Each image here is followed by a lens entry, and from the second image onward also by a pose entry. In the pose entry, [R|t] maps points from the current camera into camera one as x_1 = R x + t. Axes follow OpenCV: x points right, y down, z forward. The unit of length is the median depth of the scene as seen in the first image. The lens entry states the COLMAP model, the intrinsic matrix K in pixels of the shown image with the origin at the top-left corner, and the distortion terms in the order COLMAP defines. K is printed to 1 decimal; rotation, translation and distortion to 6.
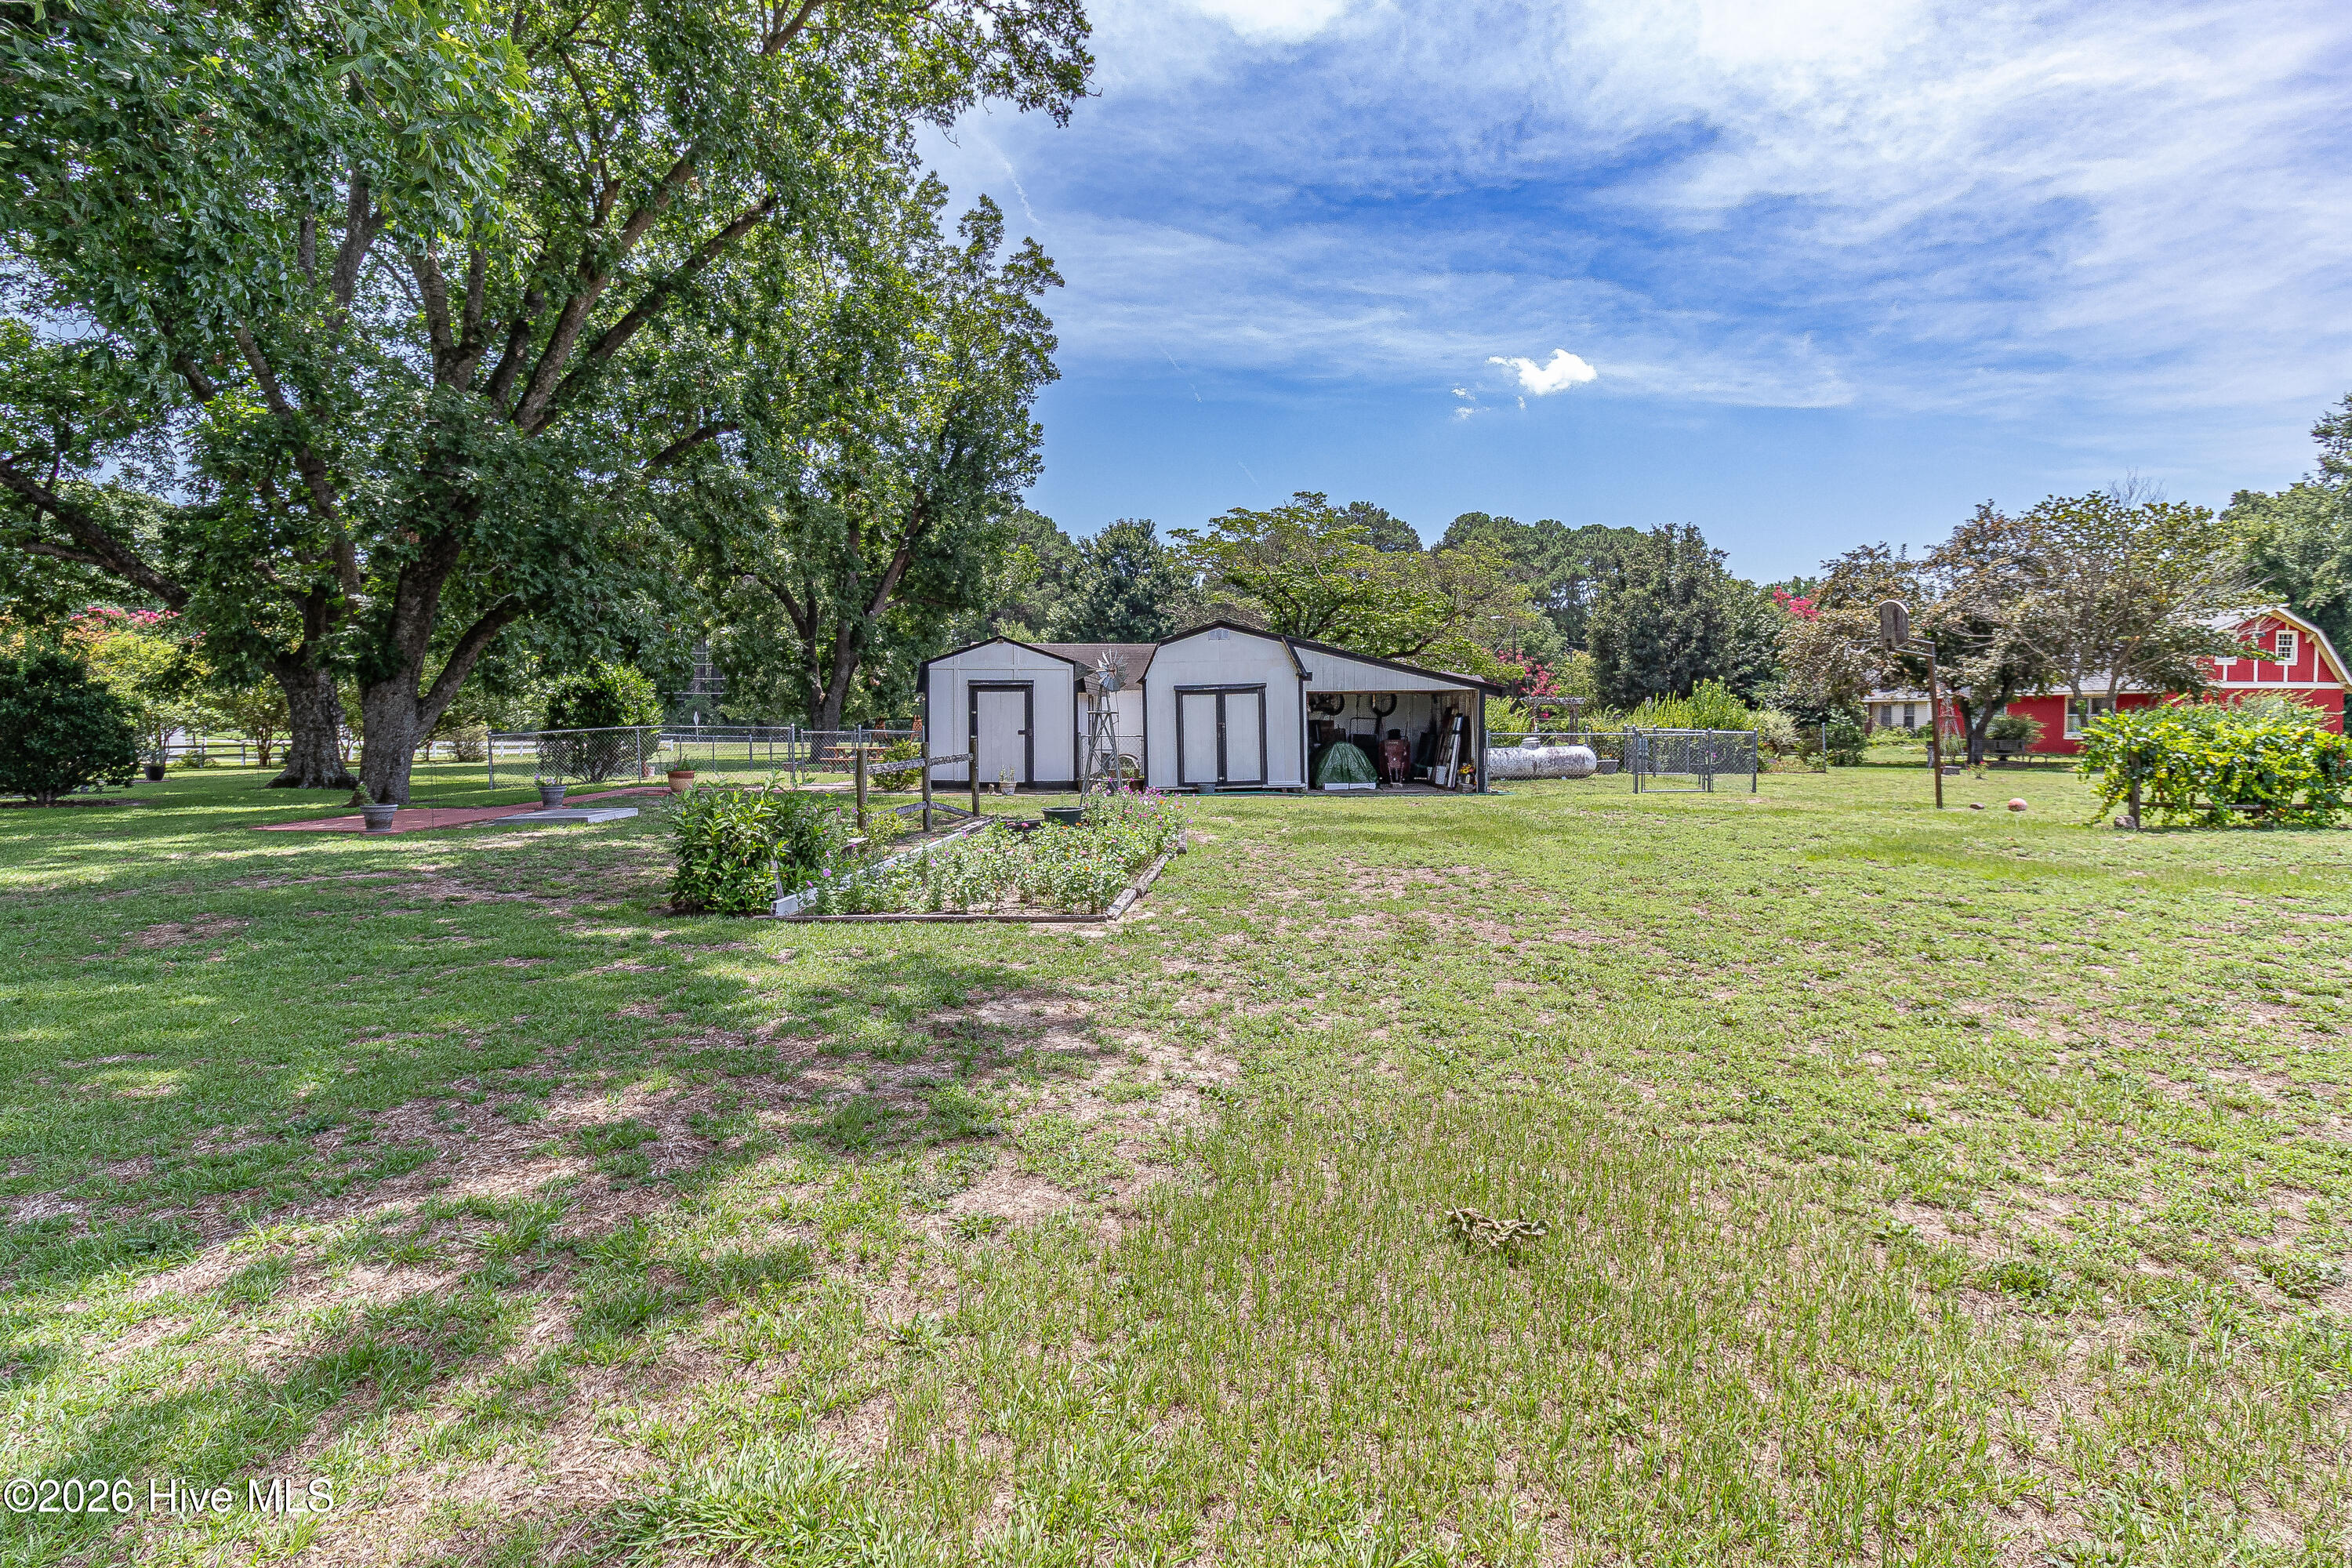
lens RADIAL K [[1110.0, 0, 1181.9], [0, 1110.0, 788.9], [0, 0, 1]] dist [-0.002272, -0.006612]
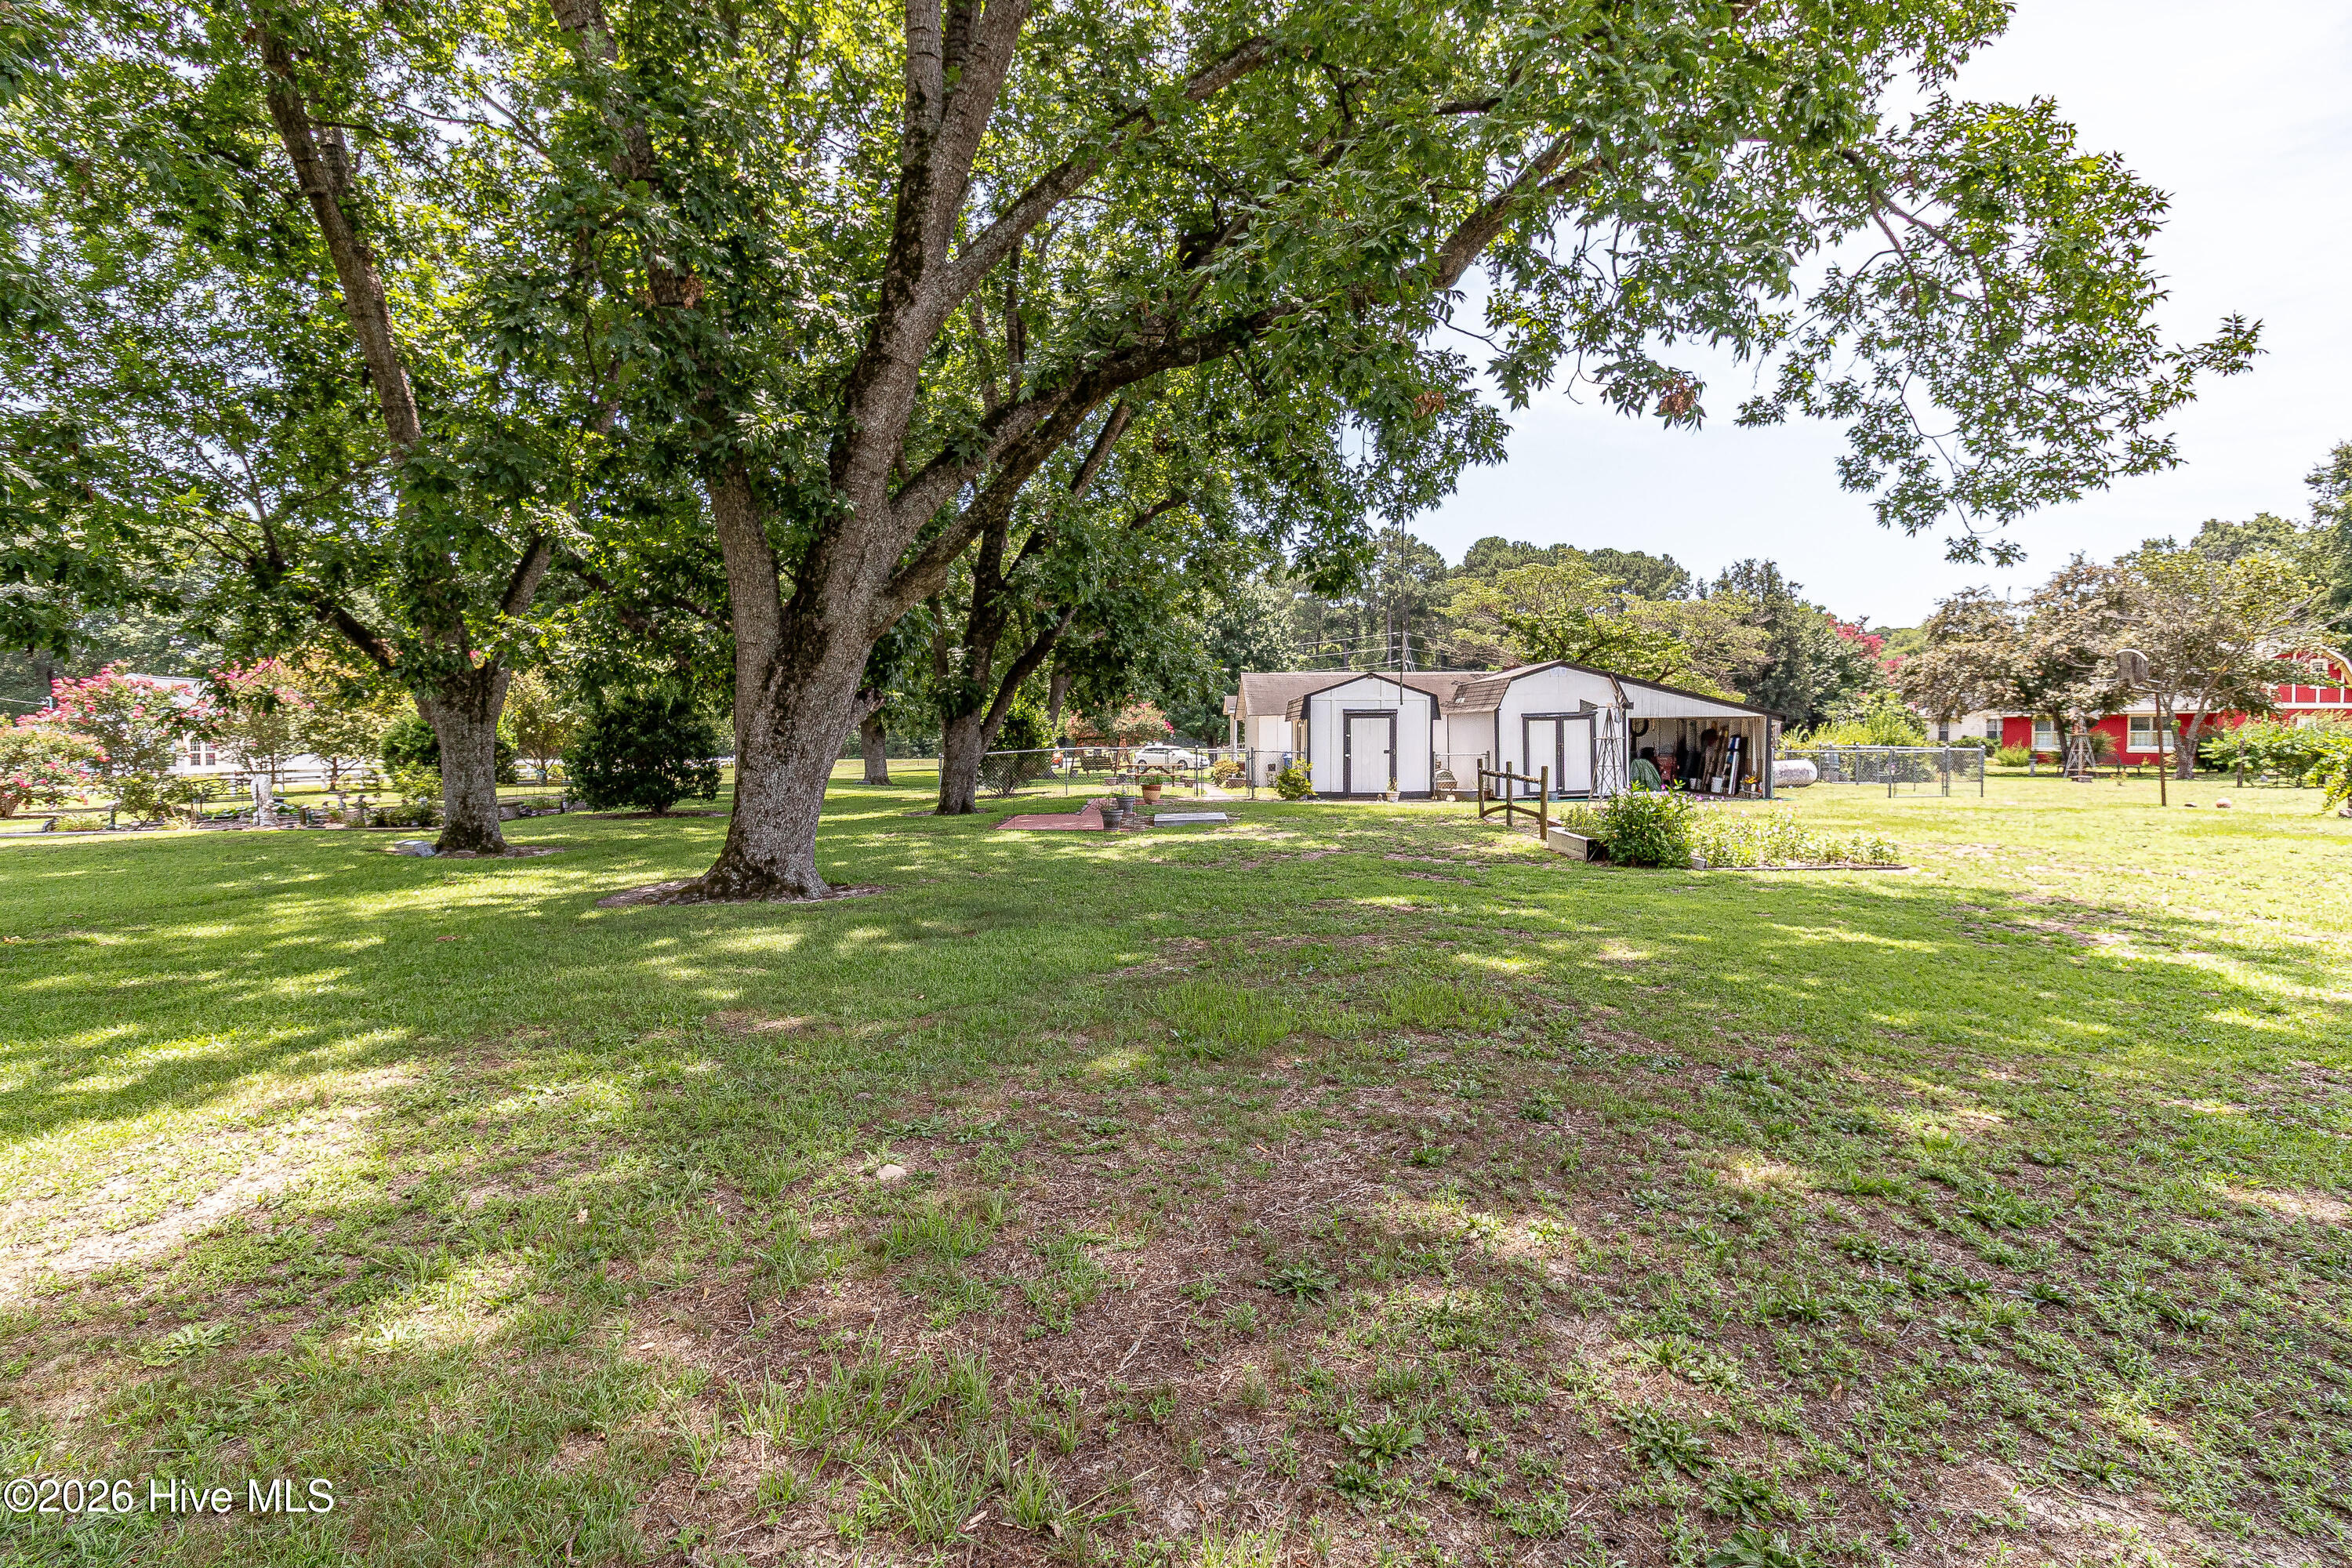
lens RADIAL K [[1110.0, 0, 1190.4], [0, 1110.0, 781.3], [0, 0, 1]] dist [-0.002272, -0.006612]
pose [[0.999331, -0.005255, 0.036203, -0.297515], [0.005977, 0.999785, -0.019874, 0.003482], [-0.036090, 0.020077, 0.999147, -0.155222]]
